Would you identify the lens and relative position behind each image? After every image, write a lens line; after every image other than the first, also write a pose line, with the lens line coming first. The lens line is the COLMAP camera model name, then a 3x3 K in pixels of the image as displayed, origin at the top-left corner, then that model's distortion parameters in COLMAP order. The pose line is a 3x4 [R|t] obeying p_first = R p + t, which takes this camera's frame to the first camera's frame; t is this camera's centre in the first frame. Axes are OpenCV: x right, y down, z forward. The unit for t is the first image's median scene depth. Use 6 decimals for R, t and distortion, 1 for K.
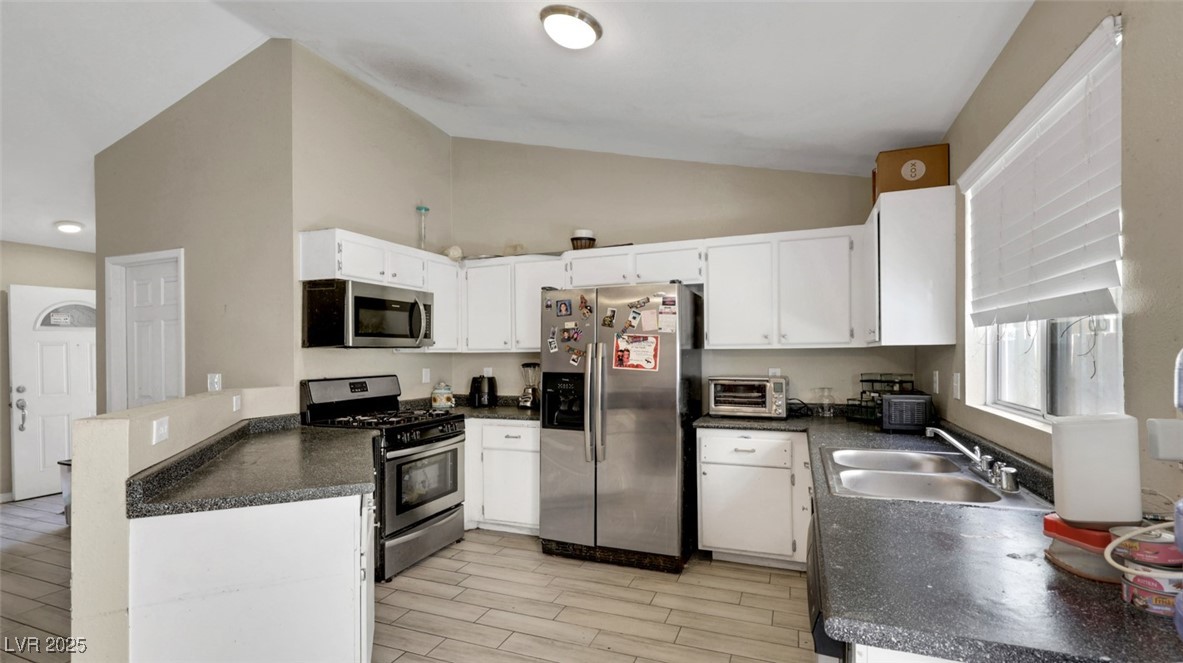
lens RADIAL K [[506.4, 0, 608.4], [0, 506.4, 351.5], [0, 0, 1]] dist [-0.002565, -0.000513]
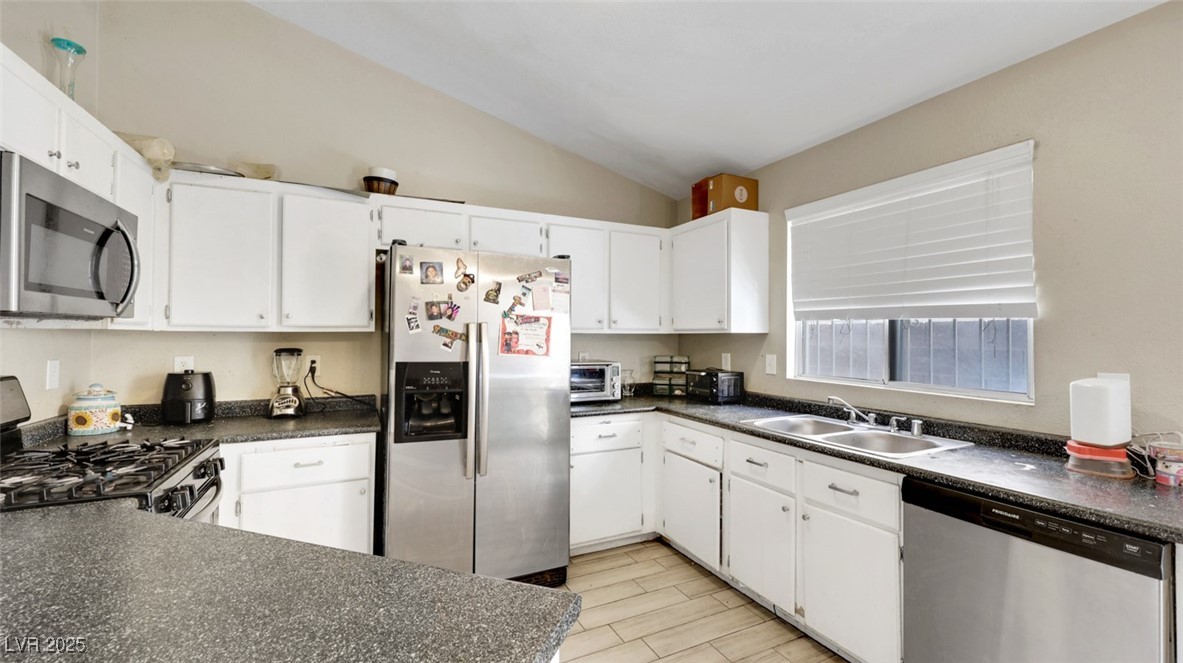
lens RADIAL K [[488.1, 0, 591.5], [0, 488.1, 331.5], [0, 0, 1]] dist [-0.002588, -0.000743]
pose [[0.692786, 0.019948, 0.720867, -0.424613], [-0.015007, 0.999800, -0.013244, 0.003884], [-0.720987, -0.001643, 0.692946, 0.345328]]
